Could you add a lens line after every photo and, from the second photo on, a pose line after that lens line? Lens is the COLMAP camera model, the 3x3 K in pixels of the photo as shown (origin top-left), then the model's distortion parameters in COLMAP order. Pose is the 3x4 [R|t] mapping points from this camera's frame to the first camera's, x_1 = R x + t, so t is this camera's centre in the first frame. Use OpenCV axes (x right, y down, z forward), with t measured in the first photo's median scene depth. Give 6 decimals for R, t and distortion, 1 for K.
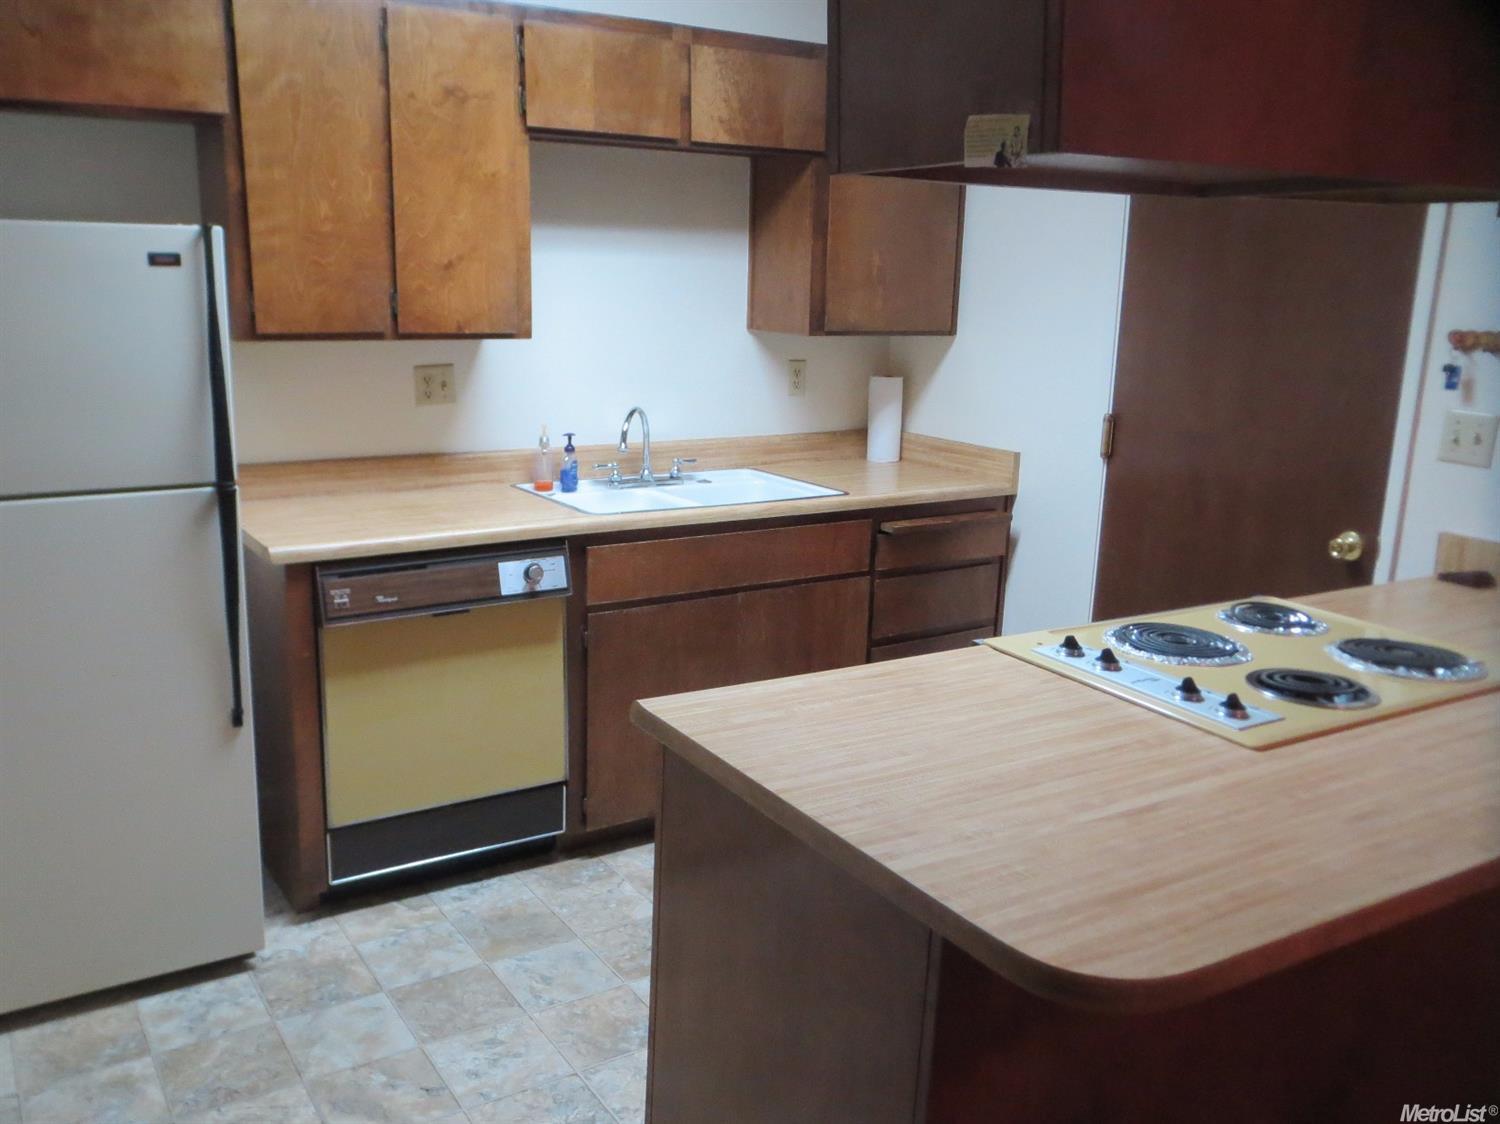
lens RADIAL K [[1323.1, 0, 750.0], [0, 1323.1, 562.0], [0, 0, 1]] dist [0.009623, 0.008295]
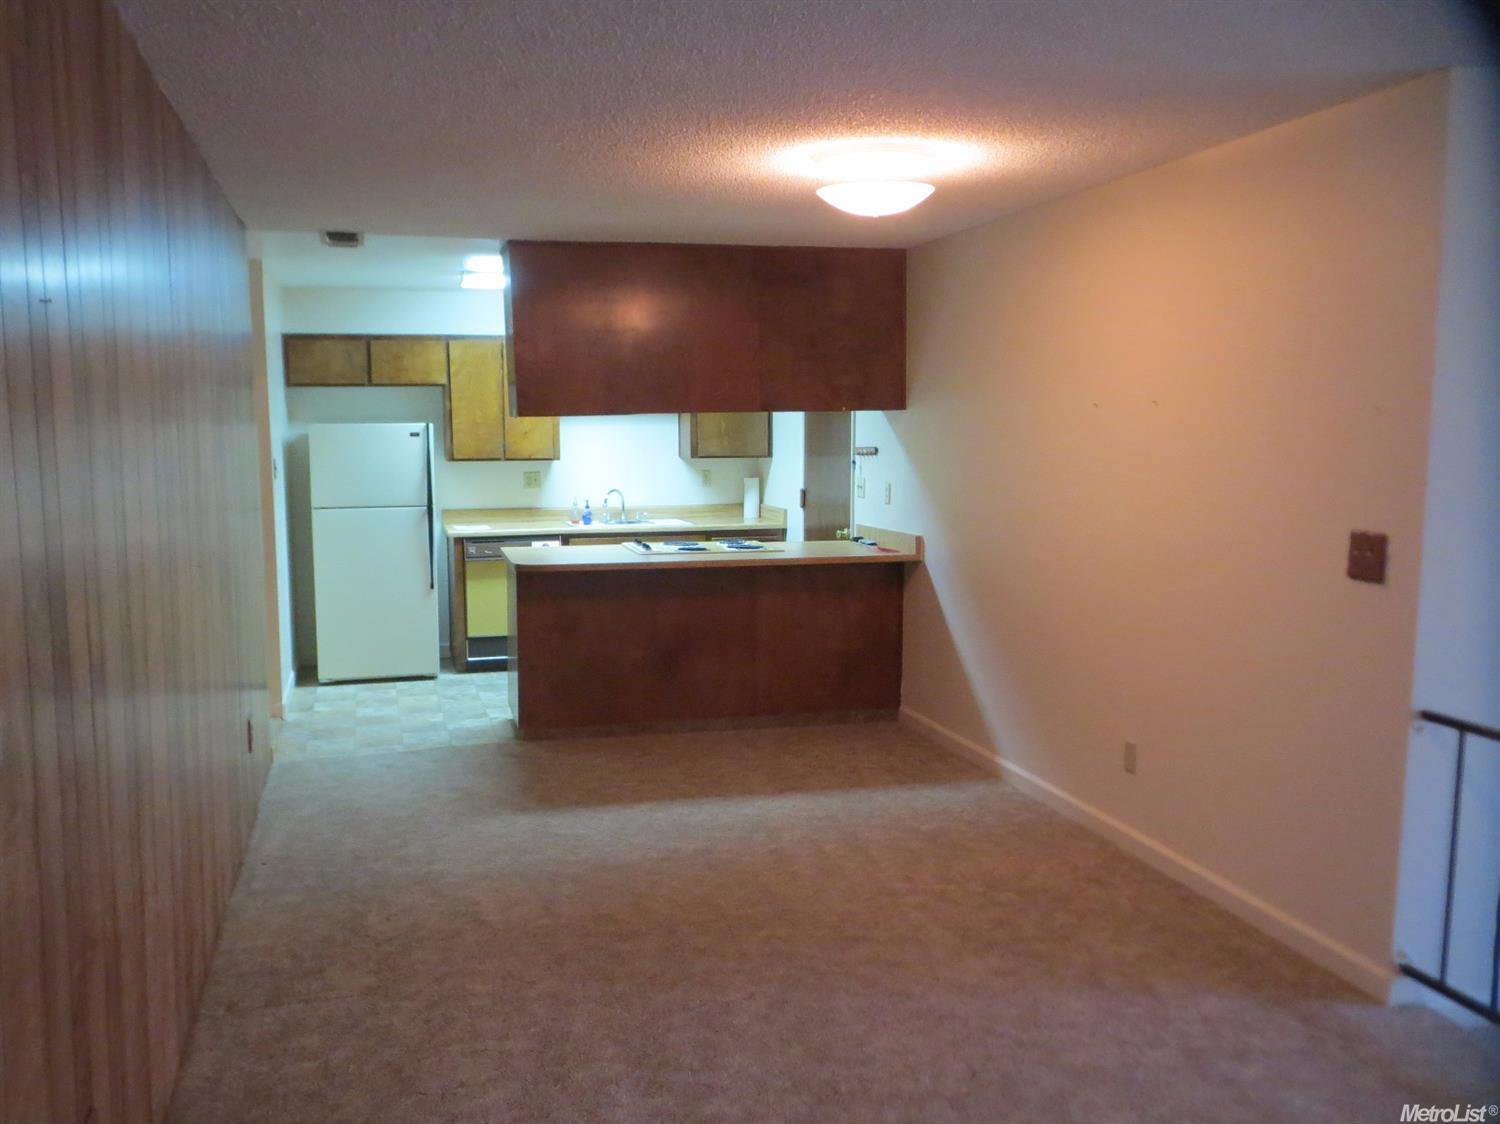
lens RADIAL K [[1323.1, 0, 750.0], [0, 1323.1, 562.0], [0, 0, 1]] dist [0.009623, 0.008295]
pose [[0.959238, 0.003138, -0.282583, 0.966289], [-0.034950, 0.993579, -0.107603, 0.306335], [0.280430, 0.113094, 0.953189, -1.389044]]
